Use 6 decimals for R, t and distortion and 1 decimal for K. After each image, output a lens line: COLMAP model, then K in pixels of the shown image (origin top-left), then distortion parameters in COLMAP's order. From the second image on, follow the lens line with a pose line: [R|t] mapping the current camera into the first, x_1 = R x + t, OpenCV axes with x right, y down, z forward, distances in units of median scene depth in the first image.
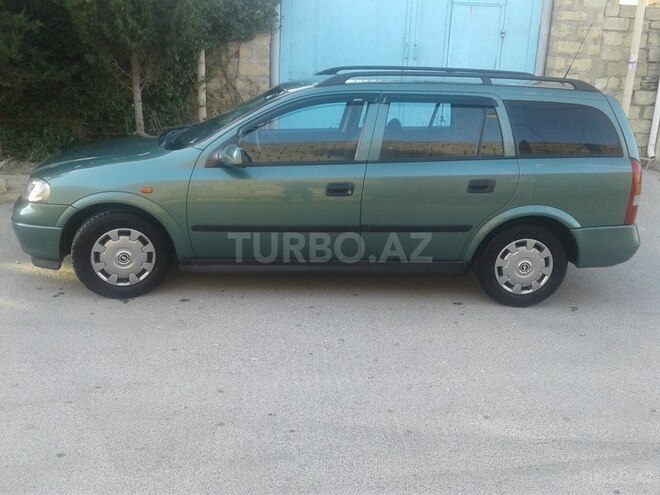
lens RADIAL K [[621.7, 0, 331.2], [0, 621.7, 246.8], [0, 0, 1]] dist [0.031826, 0.000000]
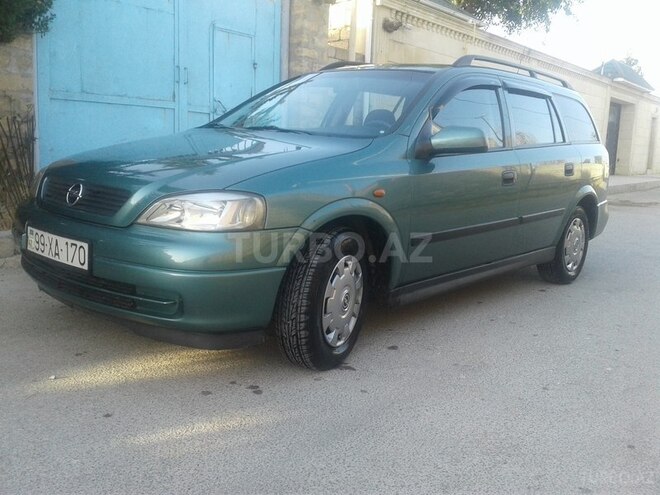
lens RADIAL K [[621.7, 0, 327.2], [0, 621.7, 248.1], [0, 0, 1]] dist [0.031826, 0.000000]
pose [[0.705088, -0.128236, 0.697428, -0.761105], [0.196297, 0.980376, -0.018192, -0.027339], [-0.681409, 0.149730, 0.716424, 0.515760]]
